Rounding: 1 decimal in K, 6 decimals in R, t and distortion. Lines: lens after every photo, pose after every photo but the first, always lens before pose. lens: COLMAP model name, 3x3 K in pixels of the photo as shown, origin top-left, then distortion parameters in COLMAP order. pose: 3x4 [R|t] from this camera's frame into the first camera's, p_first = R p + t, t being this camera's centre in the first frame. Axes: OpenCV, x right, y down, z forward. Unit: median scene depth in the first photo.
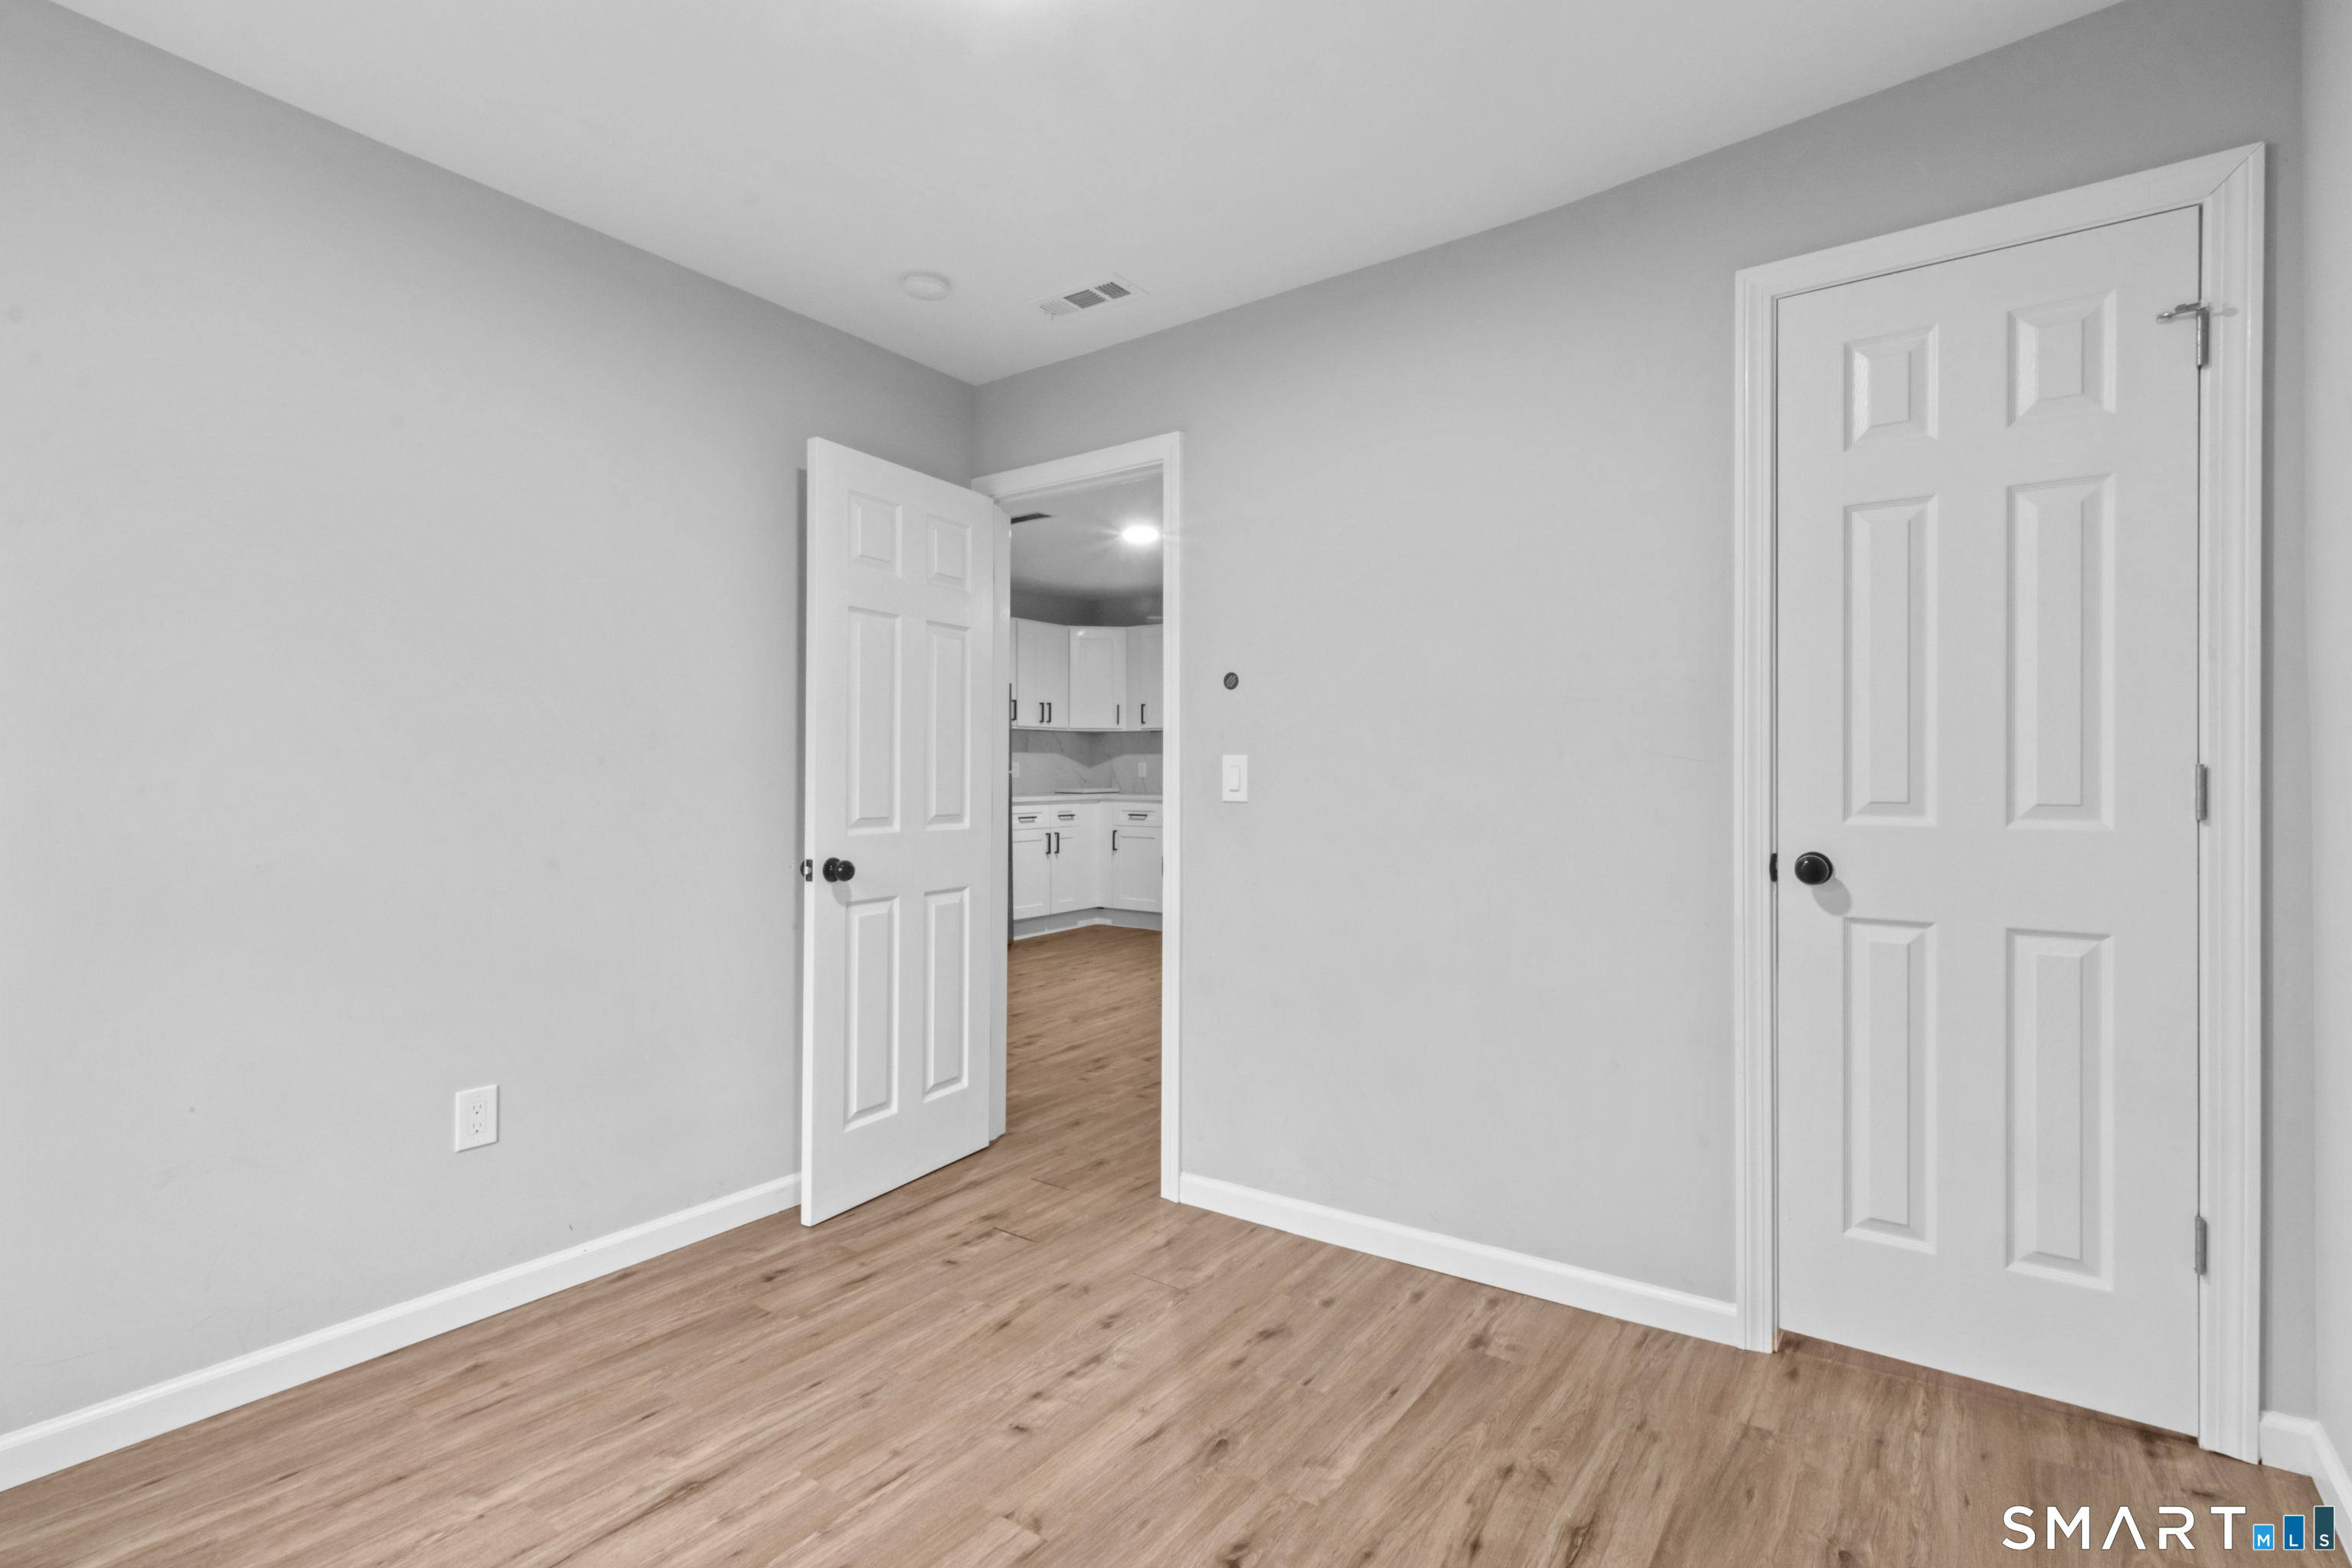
lens RADIAL K [[1092.2, 0, 1176.5], [0, 1092.2, 769.9], [0, 0, 1]] dist [0.002850, 0.000417]
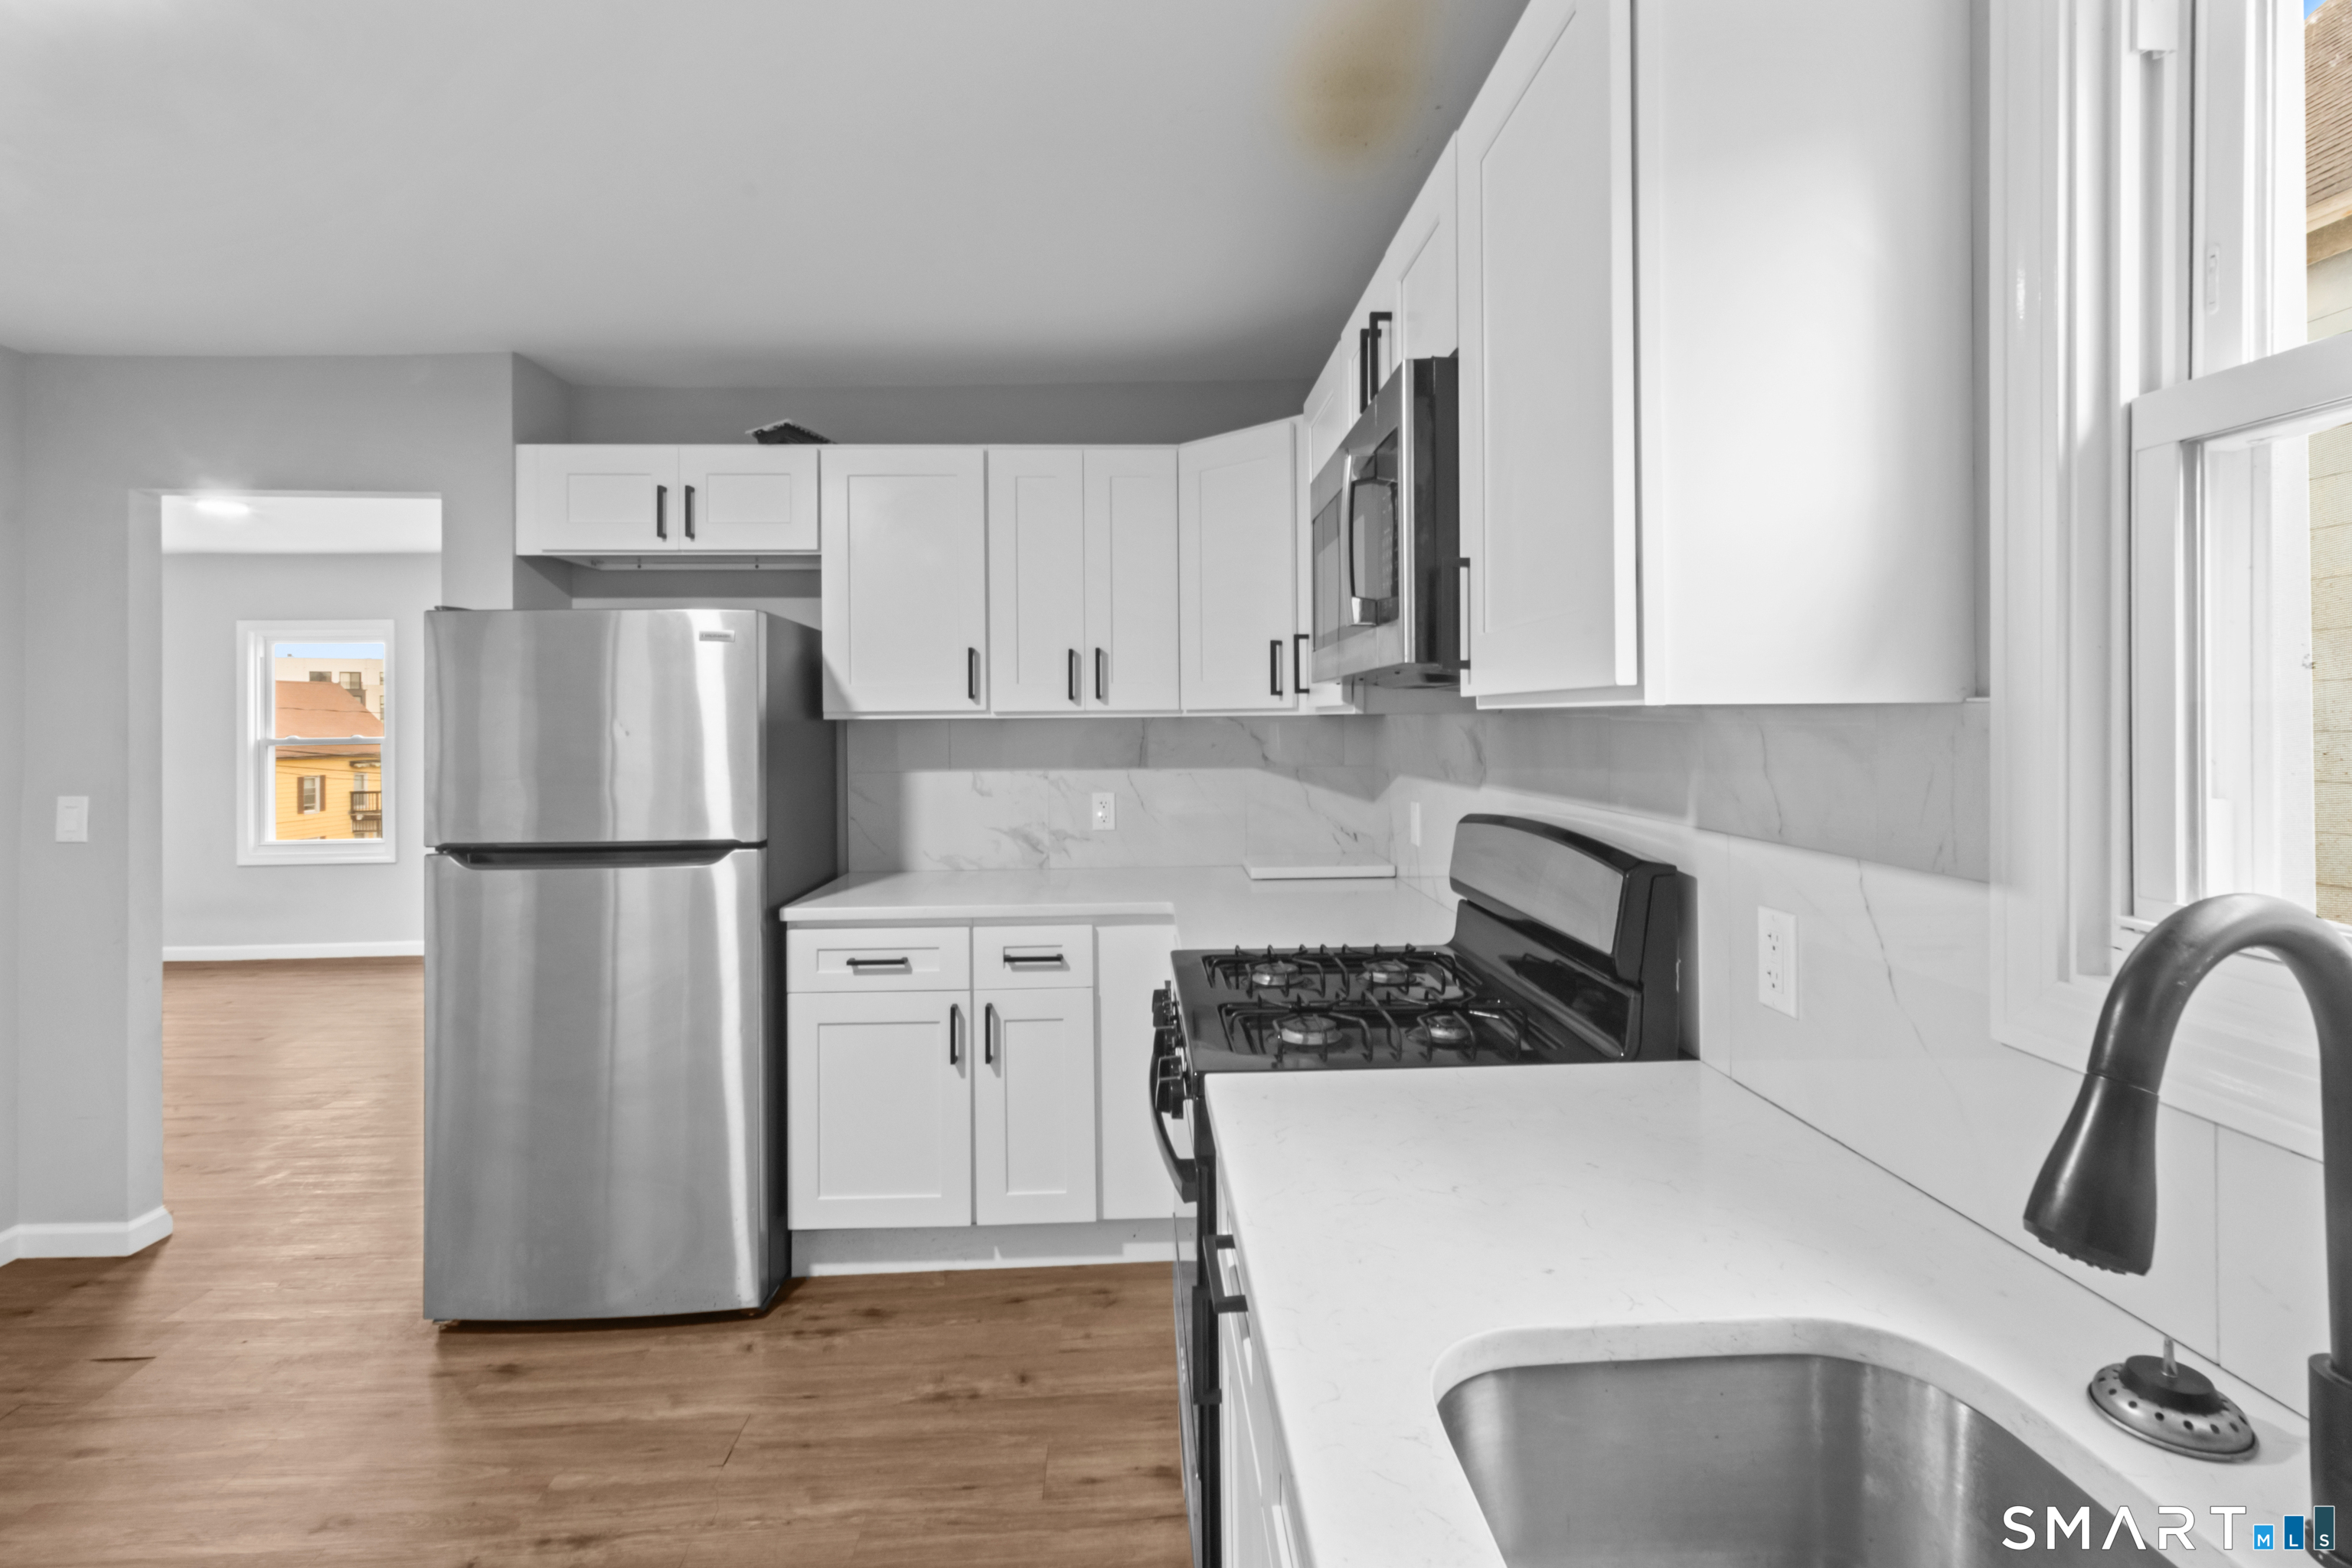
lens RADIAL K [[1097.9, 0, 1184.7], [0, 1097.9, 716.7], [0, 0, 1]] dist [0.001722, 0.000593]
pose [[0.615586, -0.013070, -0.787961, 0.218729], [0.008916, 0.999914, -0.009619, -0.034536], [0.788019, -0.001104, 0.615650, 0.818809]]
